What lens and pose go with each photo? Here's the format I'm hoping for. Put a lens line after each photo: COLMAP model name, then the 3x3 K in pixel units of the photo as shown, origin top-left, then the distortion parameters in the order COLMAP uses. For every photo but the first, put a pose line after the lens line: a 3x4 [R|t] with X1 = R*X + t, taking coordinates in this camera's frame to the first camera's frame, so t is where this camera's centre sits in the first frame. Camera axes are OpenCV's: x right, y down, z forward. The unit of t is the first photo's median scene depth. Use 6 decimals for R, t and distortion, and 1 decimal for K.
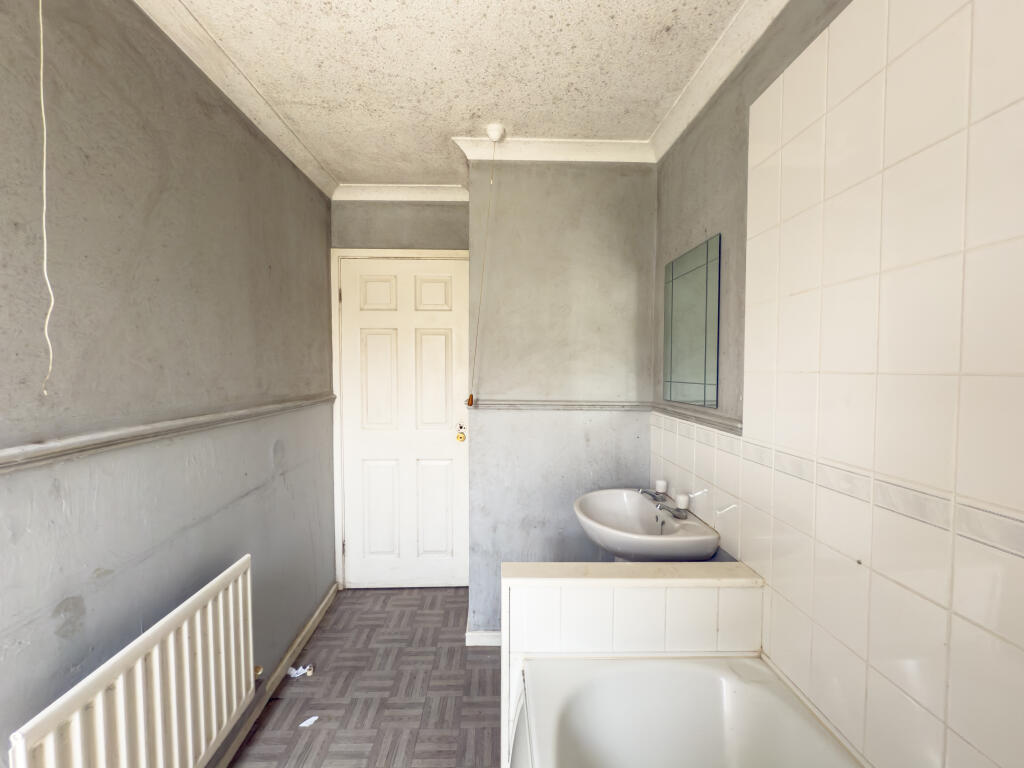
lens RADIAL K [[418.0, 0, 499.9], [0, 418.0, 383.9], [0, 0, 1]] dist [0.000649, 0.000368]
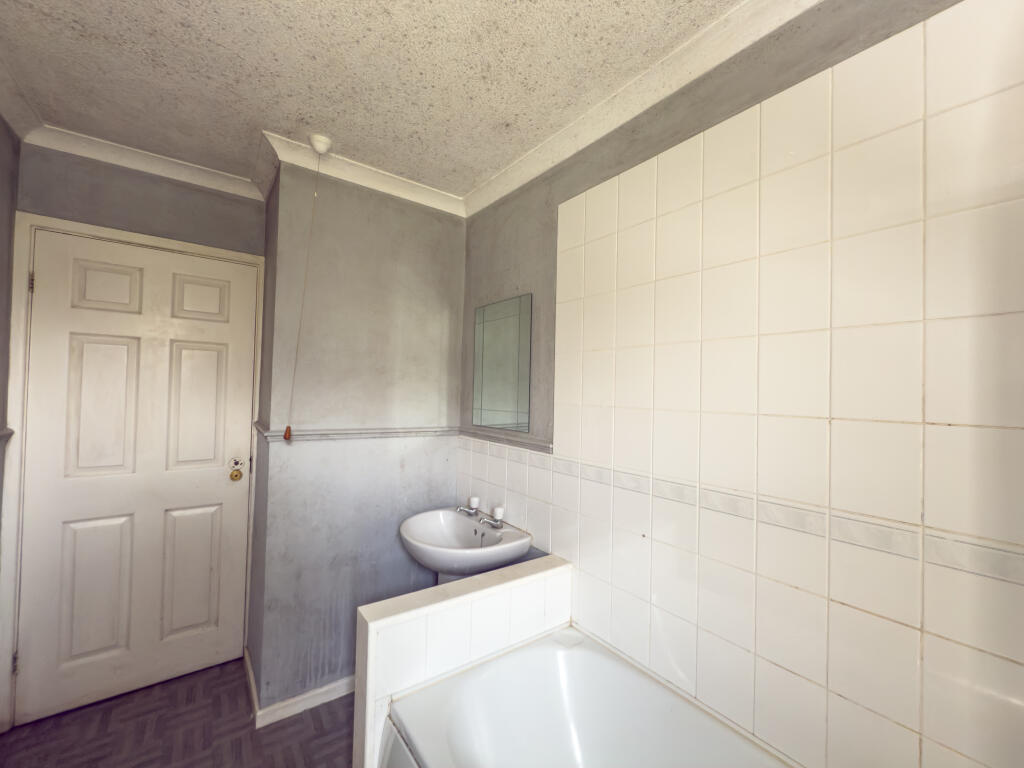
lens RADIAL K [[418.0, 0, 499.9], [0, 418.0, 383.9], [0, 0, 1]] dist [0.000649, 0.000368]
pose [[0.822709, 0.026885, 0.567827, -0.194138], [-0.000317, 0.998903, -0.046835, -0.020301], [-0.568463, 0.038352, 0.821814, 0.021138]]
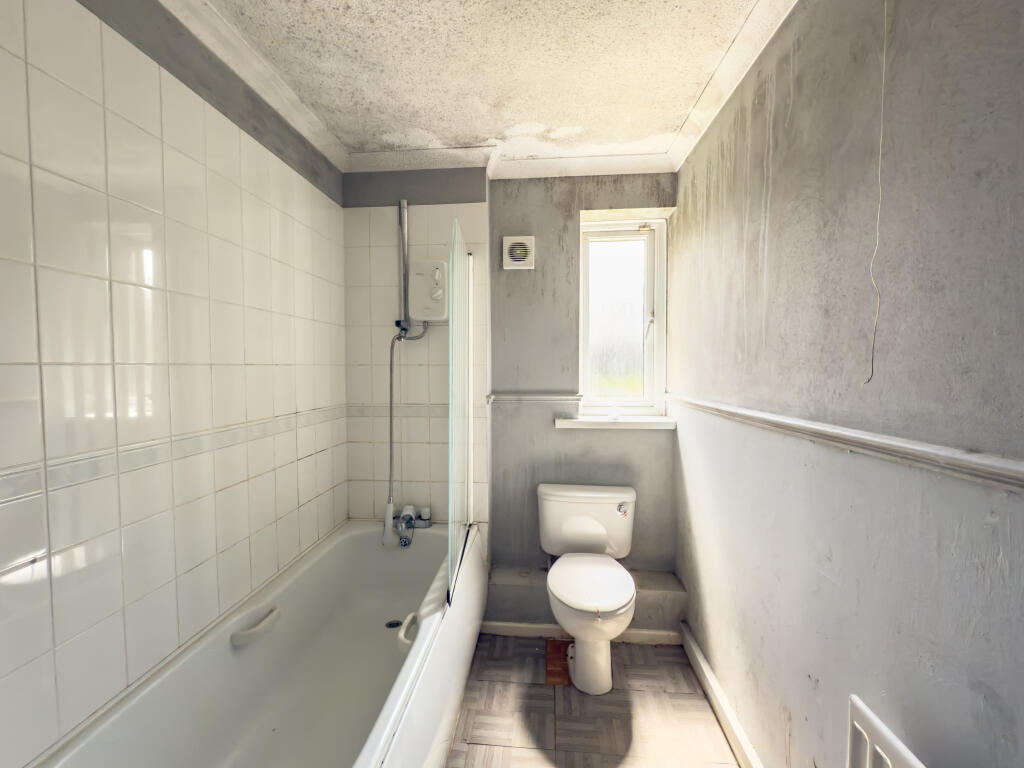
lens RADIAL K [[418.0, 0, 499.9], [0, 418.0, 383.9], [0, 0, 1]] dist [0.000649, 0.000368]
pose [[-0.993089, -0.002048, 0.117342, -0.139209], [0.007284, 0.996845, 0.079043, -0.021280], [-0.117134, 0.079352, -0.989941, 0.782418]]
